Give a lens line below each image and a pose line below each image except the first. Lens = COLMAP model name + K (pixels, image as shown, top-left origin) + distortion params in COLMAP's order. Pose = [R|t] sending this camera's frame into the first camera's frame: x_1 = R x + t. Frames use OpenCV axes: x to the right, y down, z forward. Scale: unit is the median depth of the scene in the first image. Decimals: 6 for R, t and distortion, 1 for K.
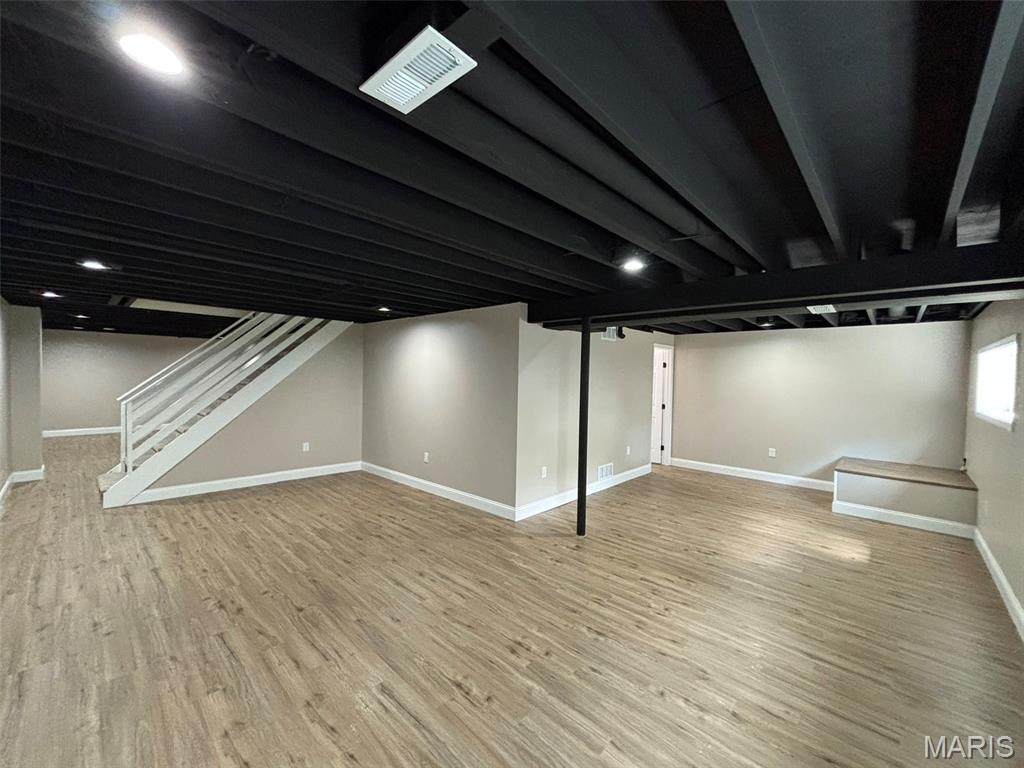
lens RADIAL K [[413.9, 0, 508.4], [0, 413.9, 379.2], [0, 0, 1]] dist [0.008651, 0.001092]
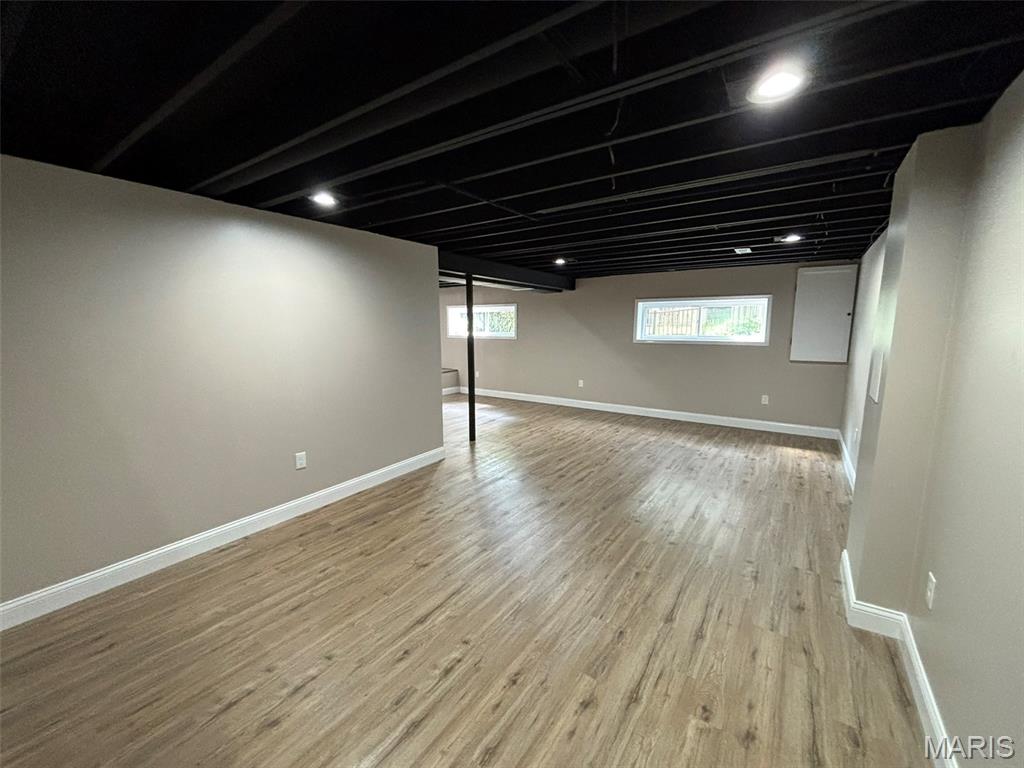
lens RADIAL K [[413.9, 0, 510.1], [0, 413.9, 387.6], [0, 0, 1]] dist [0.008651, 0.001092]
pose [[-0.147703, -0.169358, 0.974424, -1.253548], [0.012587, 0.984828, 0.173074, -0.026462], [-0.988952, 0.037829, -0.143330, 1.195622]]
